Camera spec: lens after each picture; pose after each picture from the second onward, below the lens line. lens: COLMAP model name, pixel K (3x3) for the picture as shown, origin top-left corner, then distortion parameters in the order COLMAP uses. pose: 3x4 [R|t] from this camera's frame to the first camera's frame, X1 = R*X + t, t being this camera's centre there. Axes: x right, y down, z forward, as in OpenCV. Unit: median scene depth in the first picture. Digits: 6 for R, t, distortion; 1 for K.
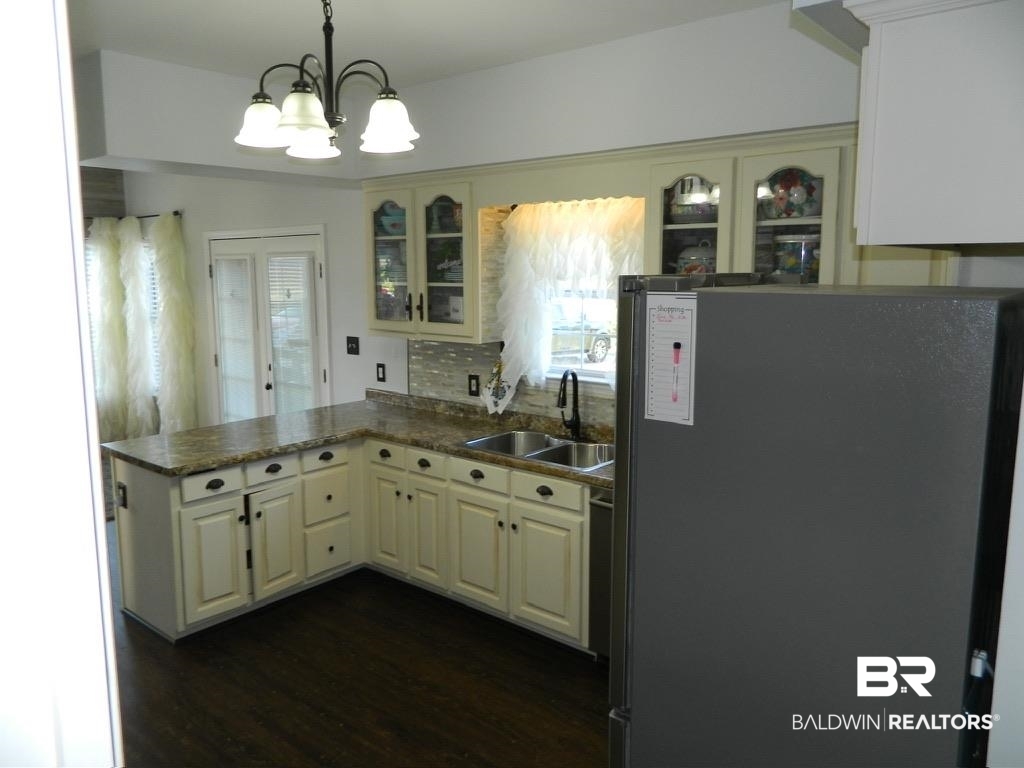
lens RADIAL K [[759.5, 0, 510.4], [0, 759.5, 380.8], [0, 0, 1]] dist [-0.011348, -0.000584]
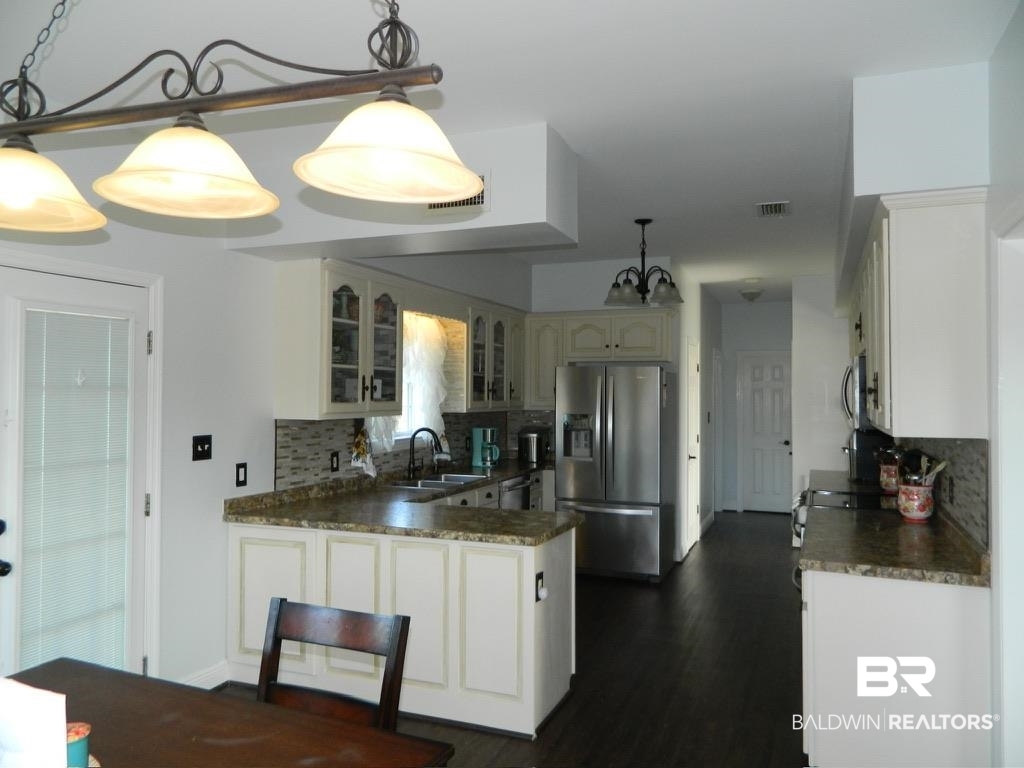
lens RADIAL K [[759.5, 0, 515.5], [0, 759.5, 380.2], [0, 0, 1]] dist [-0.011348, -0.000584]
pose [[-0.306662, 0.015073, 0.951699, -1.068741], [0.133500, 0.990672, 0.027327, -0.096783], [-0.942410, 0.135432, -0.305813, 0.993939]]
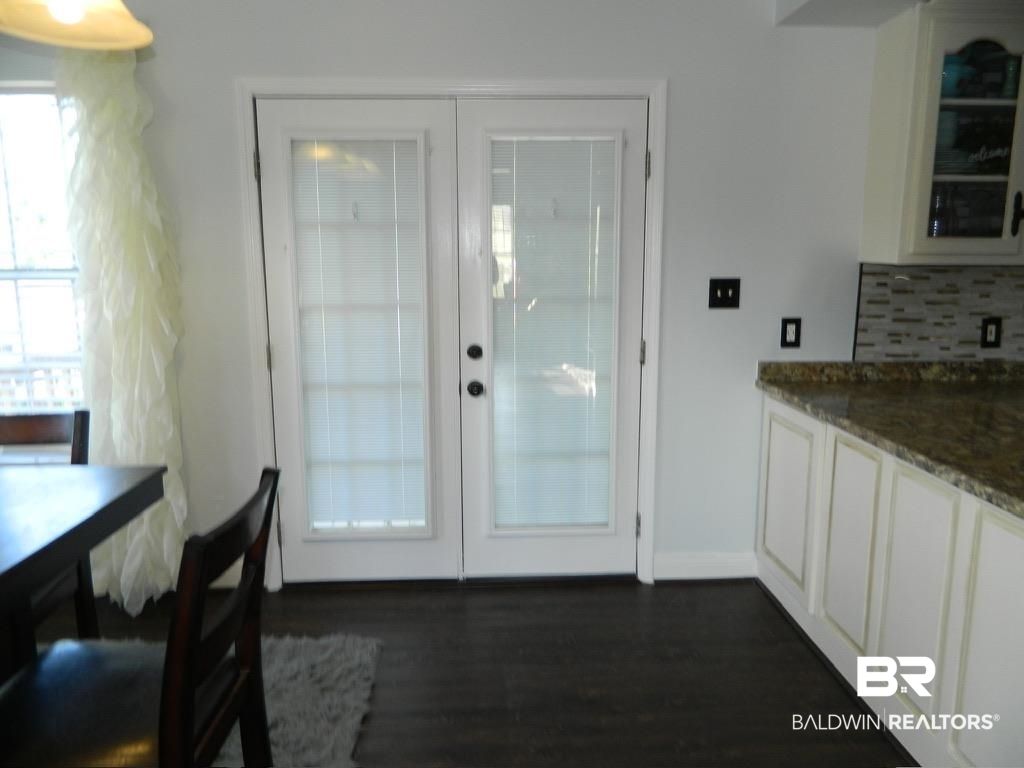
lens RADIAL K [[759.5, 0, 511.2], [0, 759.5, 380.4], [0, 0, 1]] dist [-0.011348, -0.000584]
pose [[0.759339, -0.112268, 0.640937, -0.774587], [0.094850, 0.993580, 0.061666, -0.033103], [-0.643745, 0.013968, 0.765113, 0.697908]]
